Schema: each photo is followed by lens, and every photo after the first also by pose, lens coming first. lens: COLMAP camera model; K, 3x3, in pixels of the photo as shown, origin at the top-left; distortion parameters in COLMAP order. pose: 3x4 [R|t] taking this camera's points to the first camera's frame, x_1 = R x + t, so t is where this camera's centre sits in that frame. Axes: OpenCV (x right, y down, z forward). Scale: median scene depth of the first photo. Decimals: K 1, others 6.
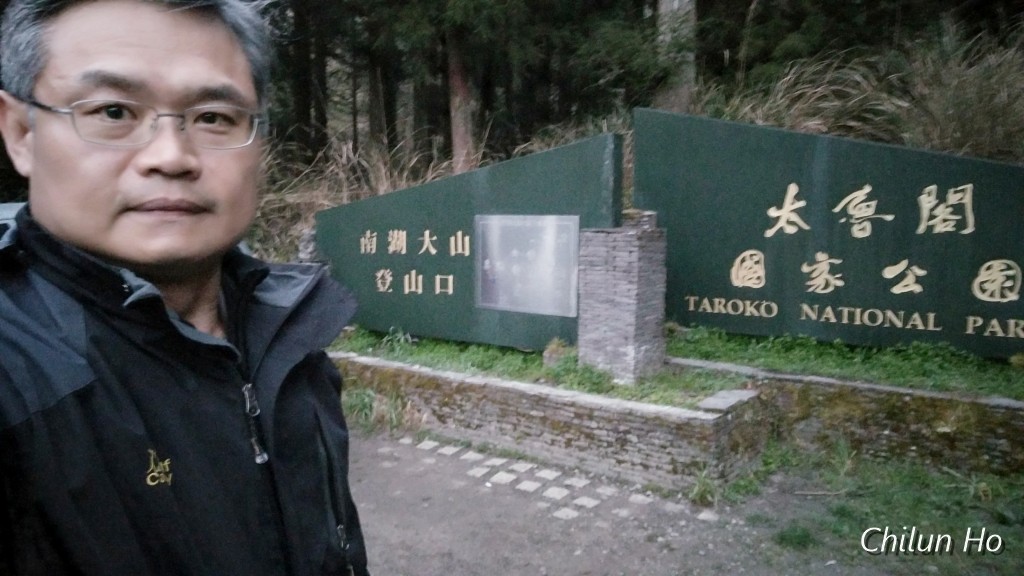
lens RADIAL K [[755.1, 0, 504.4], [0, 755.1, 280.9], [0, 0, 1]] dist [0.062397, -0.108526]
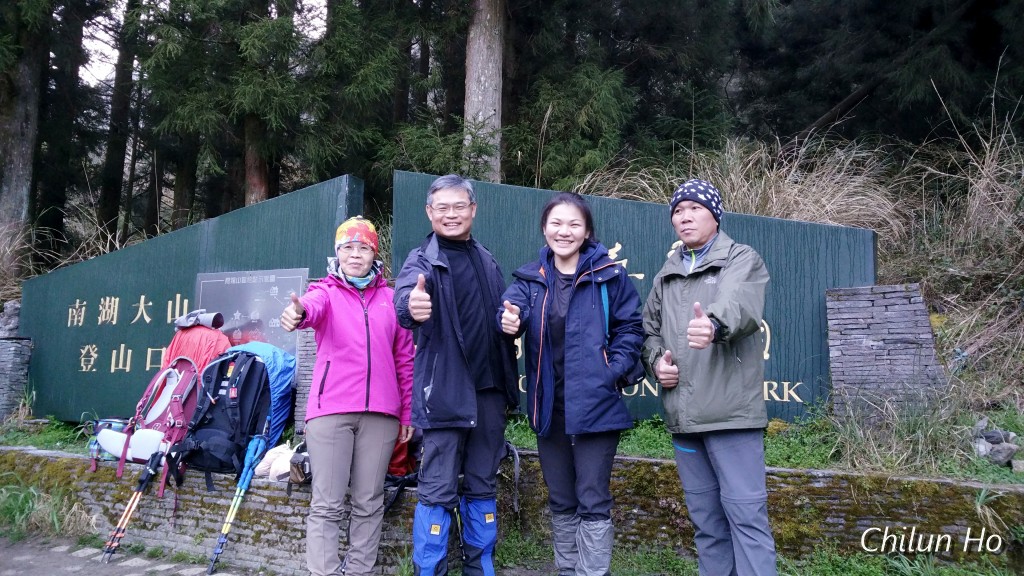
lens RADIAL K [[751.2, 0, 508.9], [0, 751.2, 284.6], [0, 0, 1]] dist [0.063034, -0.100096]
pose [[0.984467, 0.042567, 0.170332, 0.185392], [-0.006033, 0.977792, -0.209491, 0.115398], [-0.175467, 0.205209, 0.962861, 0.142950]]
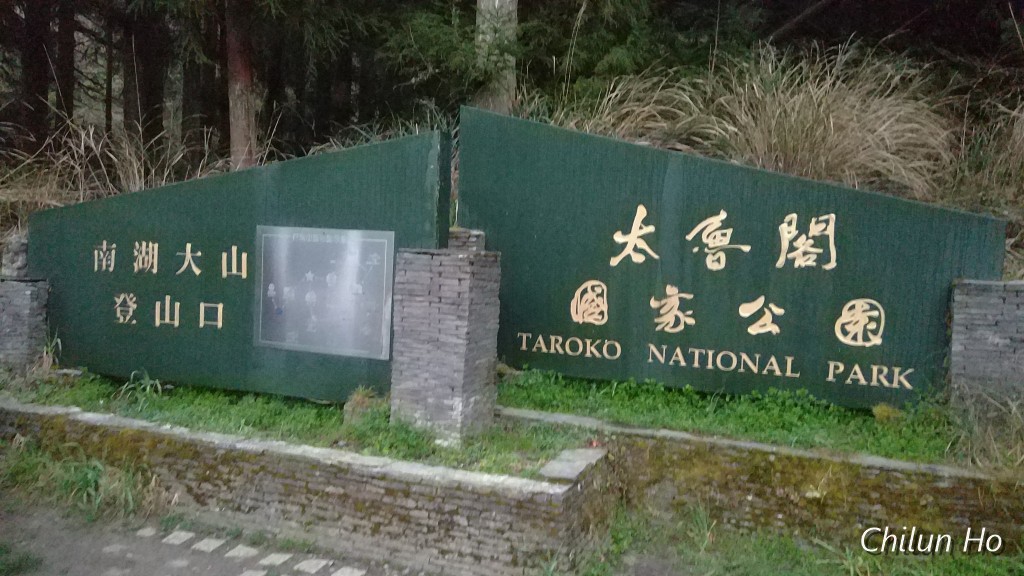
lens RADIAL K [[785.7, 0, 506.0], [0, 785.7, 284.0], [0, 0, 1]] dist [0.083377, -0.103875]
pose [[0.964918, 0.022186, 0.261613, -0.003330], [-0.015972, 0.999538, -0.025858, -0.013081], [-0.262066, 0.020772, 0.964826, 0.180079]]
